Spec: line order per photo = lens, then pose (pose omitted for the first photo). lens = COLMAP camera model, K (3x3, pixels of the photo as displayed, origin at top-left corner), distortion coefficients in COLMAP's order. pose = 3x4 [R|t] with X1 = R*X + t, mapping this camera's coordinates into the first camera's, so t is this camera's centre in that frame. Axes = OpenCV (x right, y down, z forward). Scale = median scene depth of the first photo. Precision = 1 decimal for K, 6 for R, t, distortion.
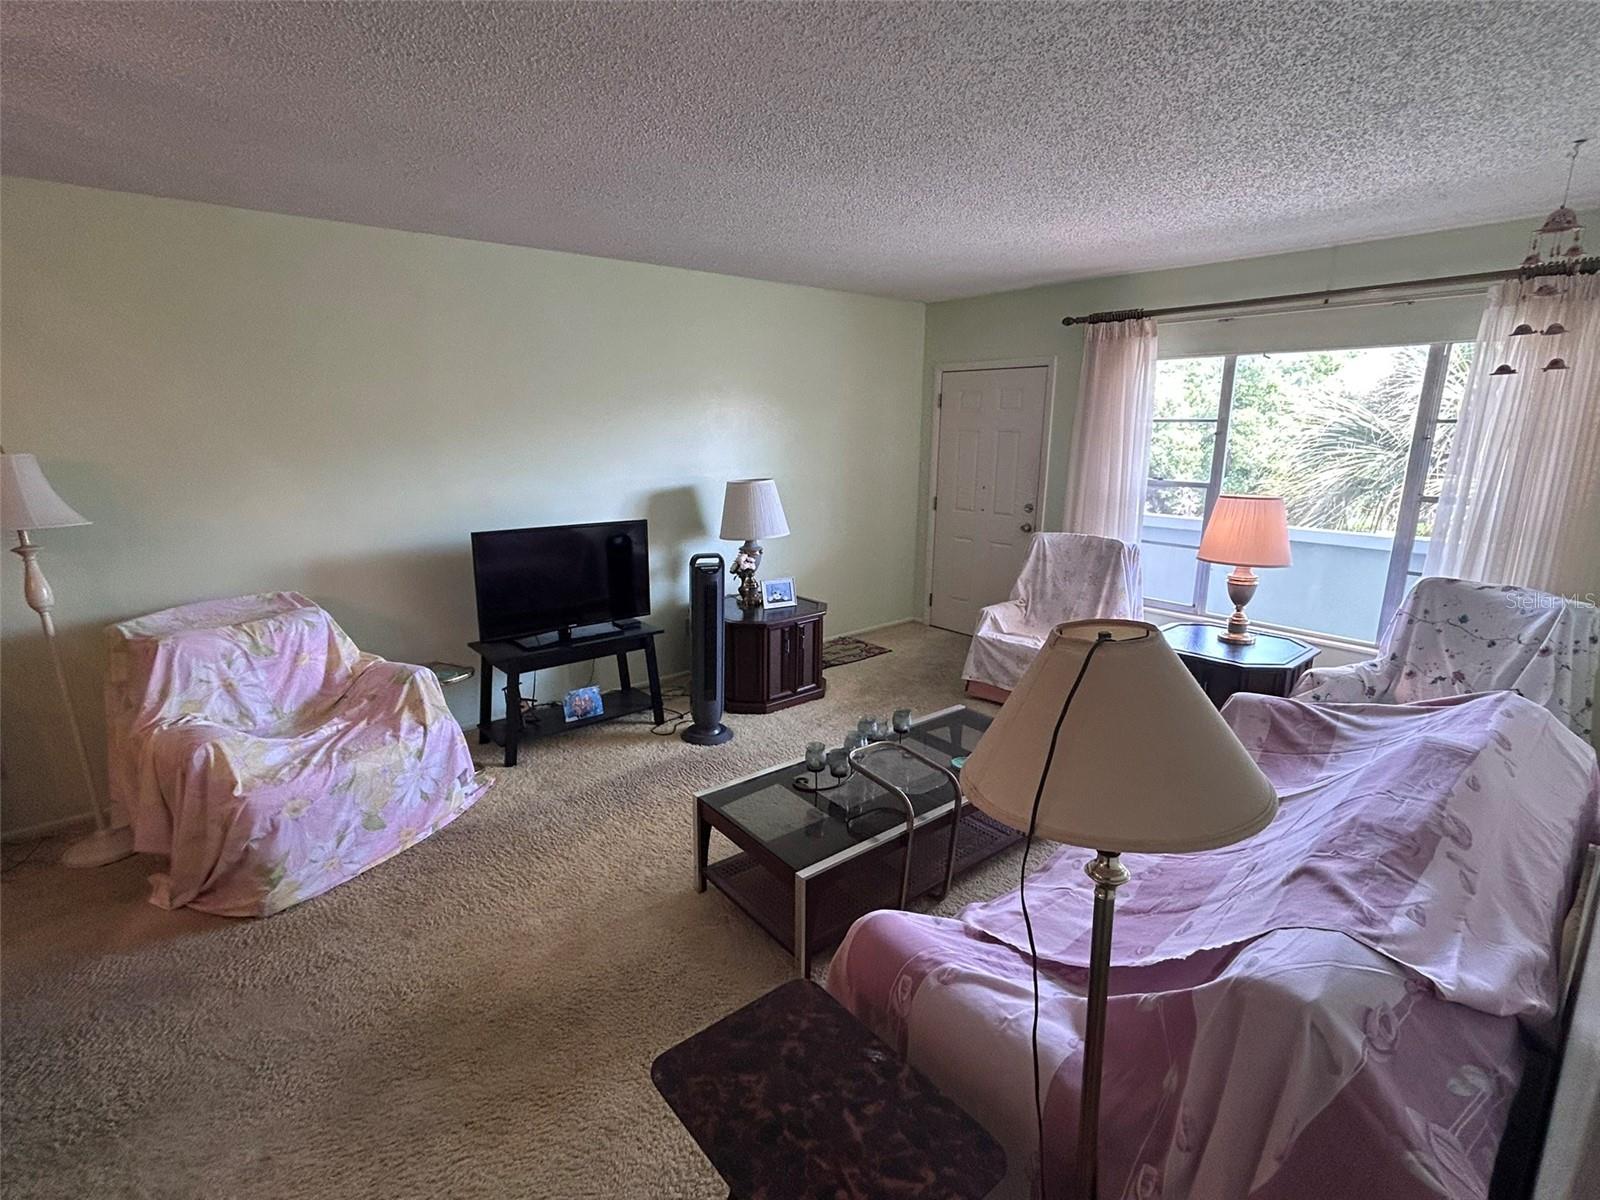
lens RADIAL K [[755.5, 0, 802.1], [0, 755.5, 593.0], [0, 0, 1]] dist [0.000421, 0.000945]
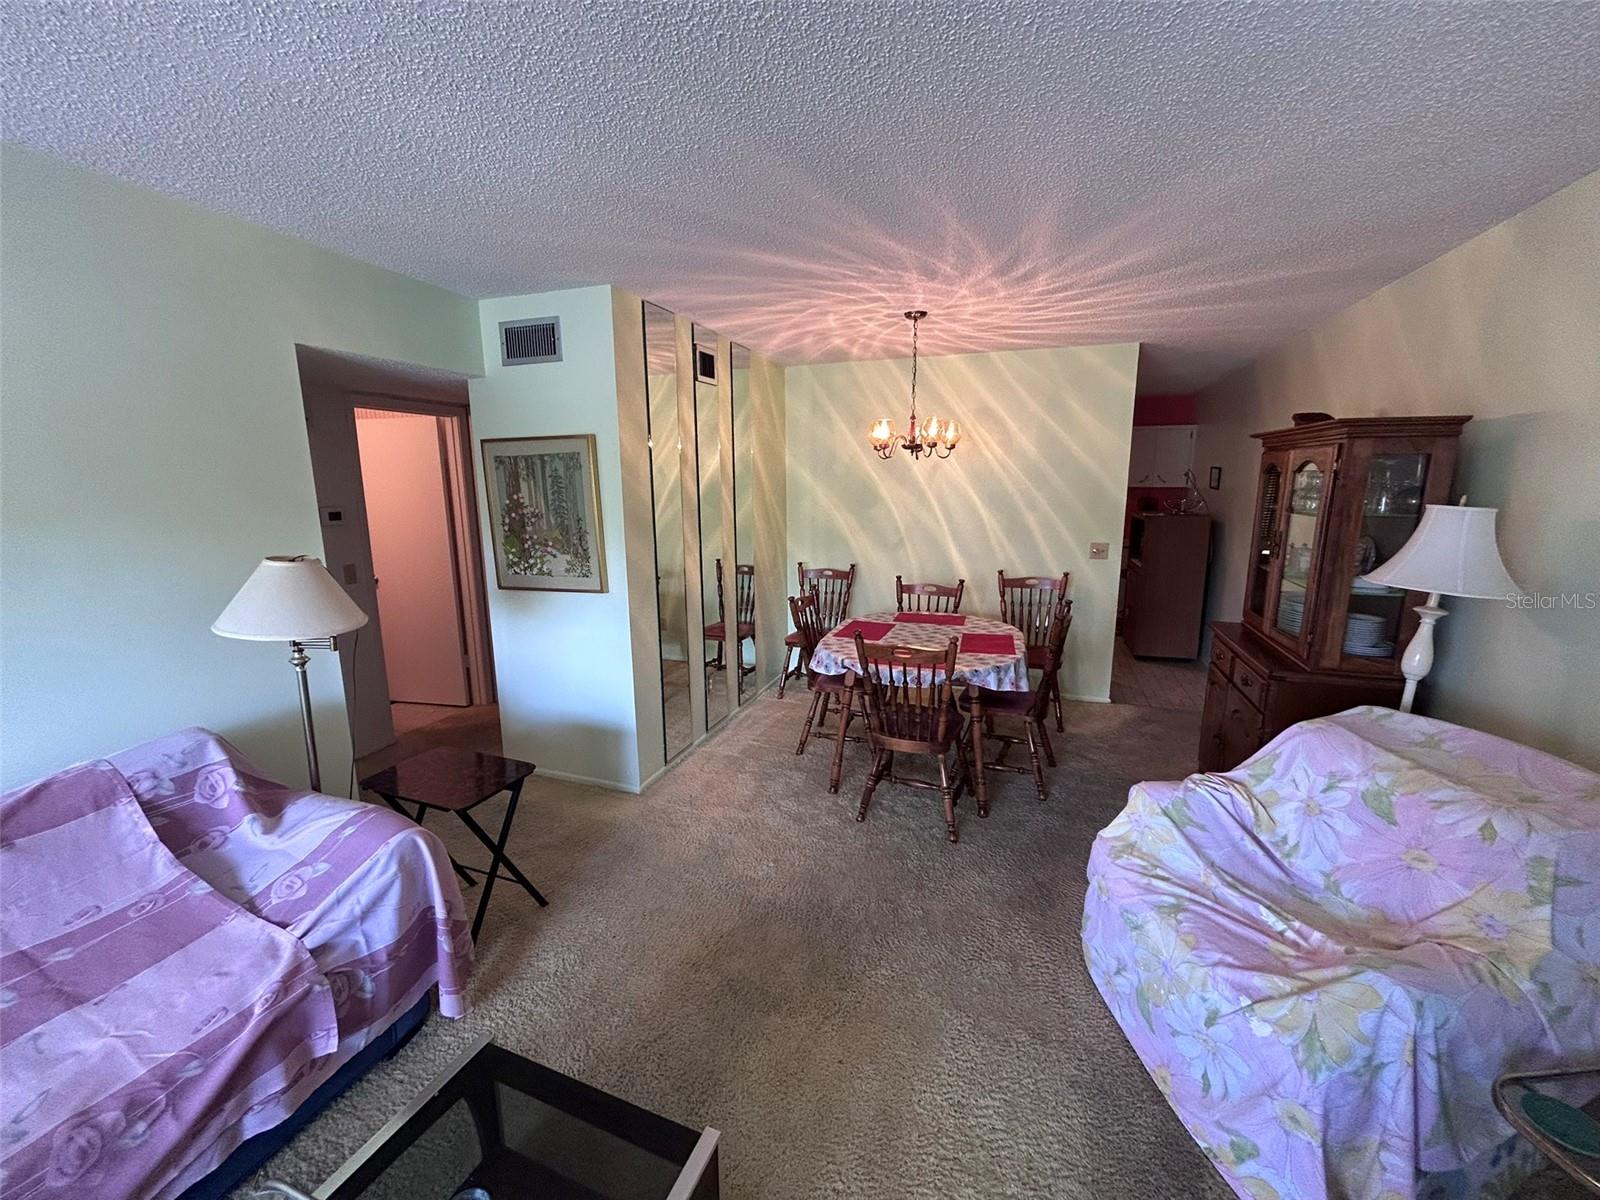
lens RADIAL K [[643.1, 0, 800.7], [0, 643.1, 598.8], [0, 0, 1]] dist [-0.001440, 0.001060]
pose [[-0.869880, 0.091990, -0.484610, -0.002863], [-0.108107, 0.923016, 0.369263, -0.228882], [0.481271, 0.373604, -0.792968, 1.039297]]
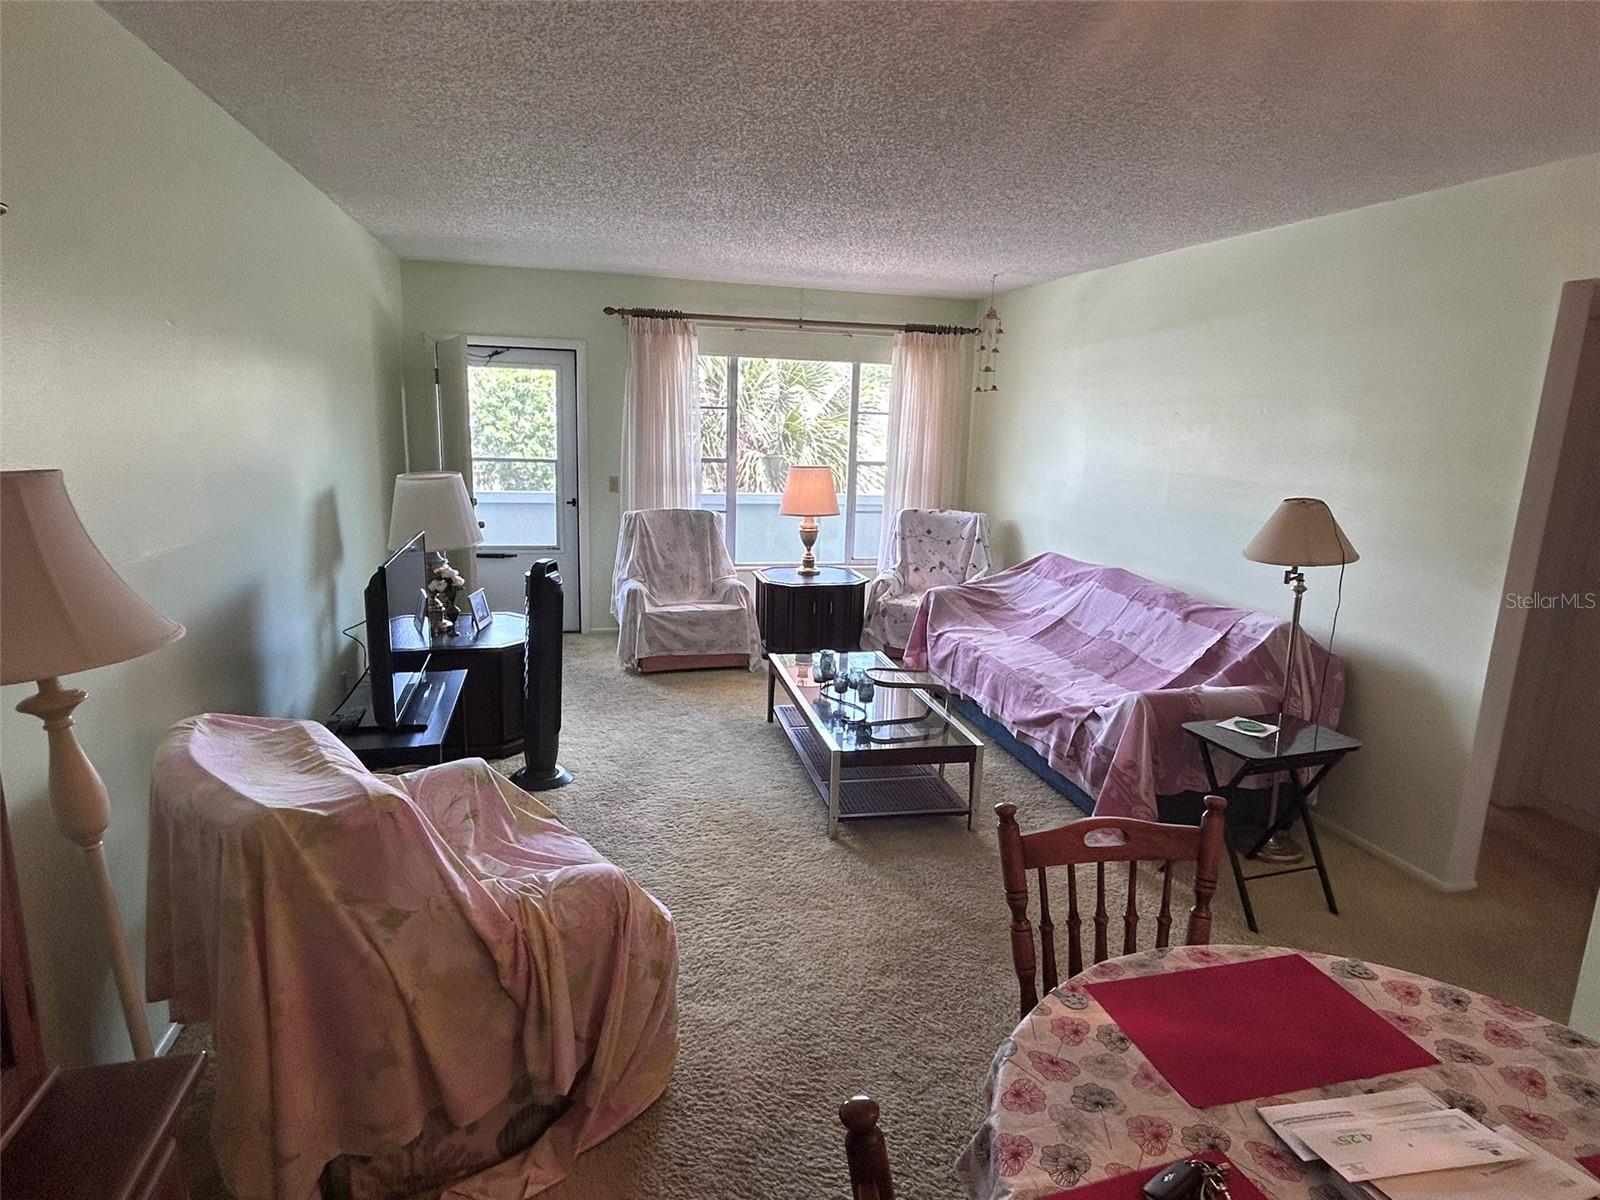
lens RADIAL K [[898.2, 0, 793.9], [0, 898.2, 594.2], [0, 0, 1]] dist [0.000192, 0.002372]
pose [[0.448186, -0.166394, 0.878318, -1.057383], [0.168289, 0.980662, 0.099908, -0.080605], [-0.877957, 0.103034, 0.467521, 0.344291]]
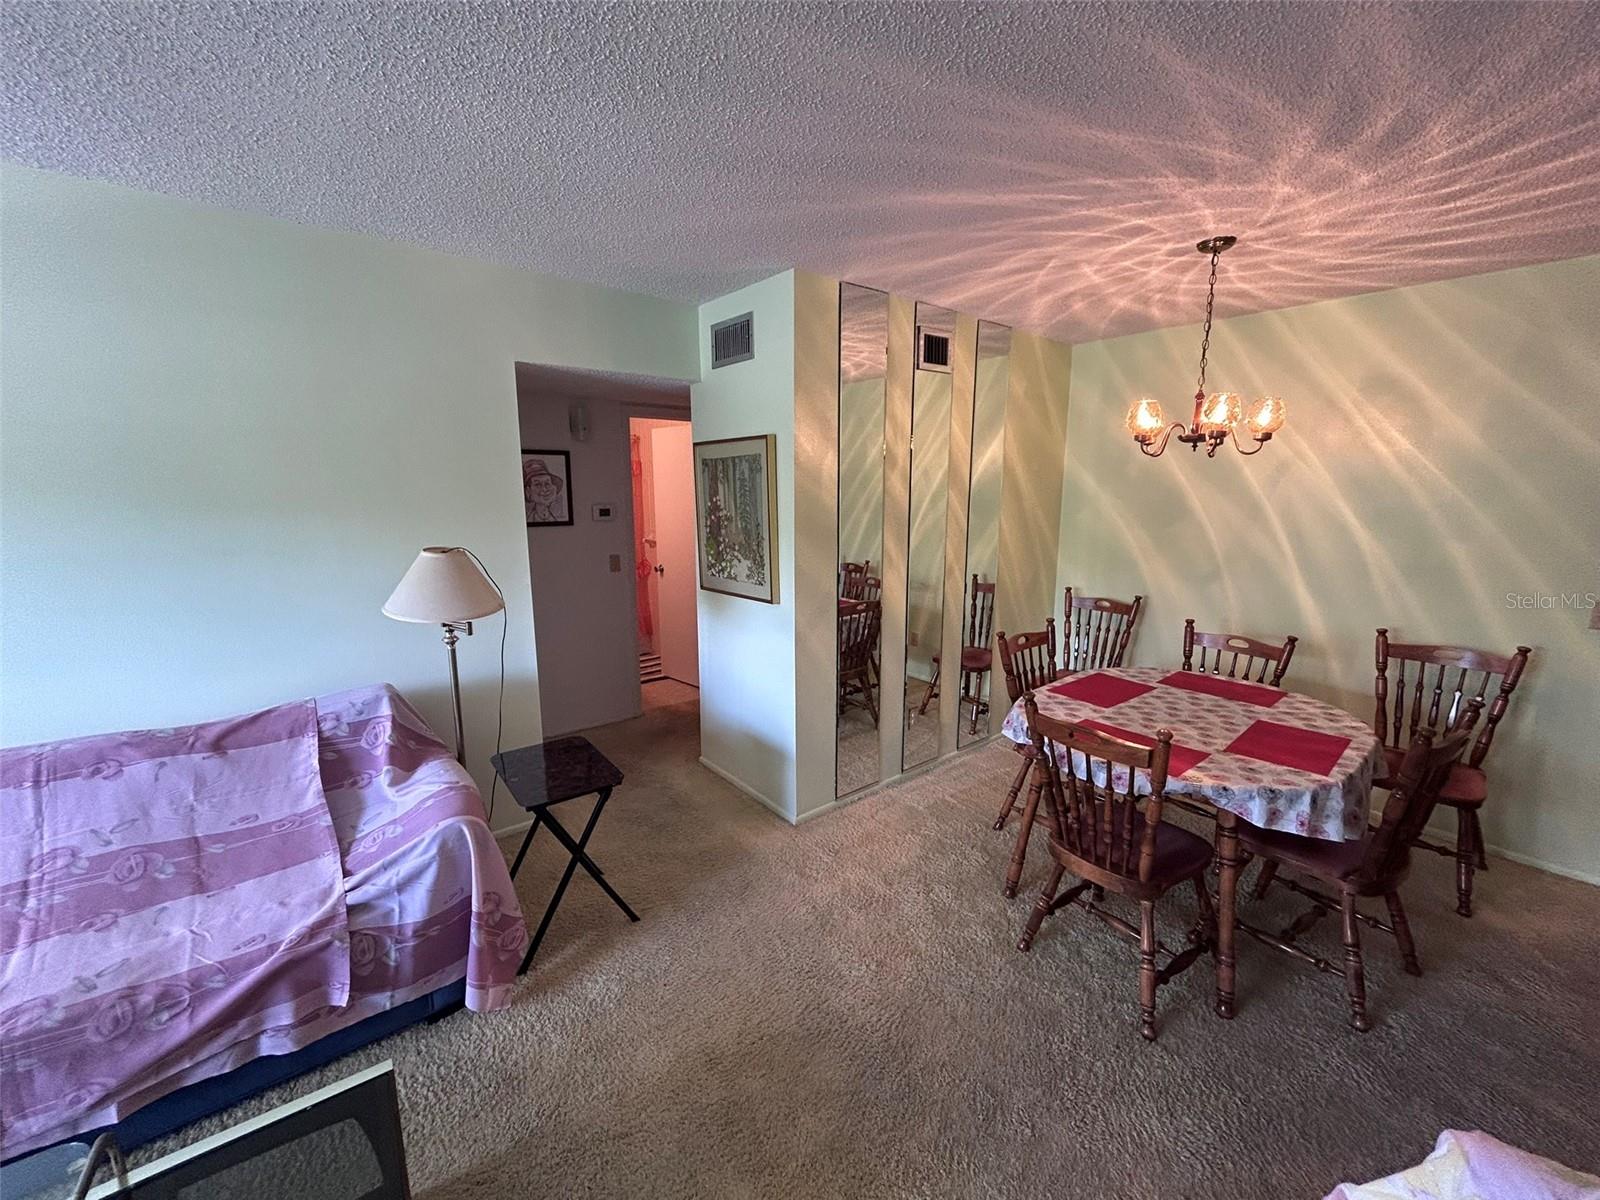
lens RADIAL K [[644.6, 0, 802.1], [0, 644.6, 598.9], [0, 0, 1]] dist [0.000410, 0.000398]
pose [[-0.999276, -0.012187, 0.036050, -0.294002], [0.002993, 0.919232, 0.393704, -0.210499], [-0.037937, 0.393527, -0.918530, 0.952252]]
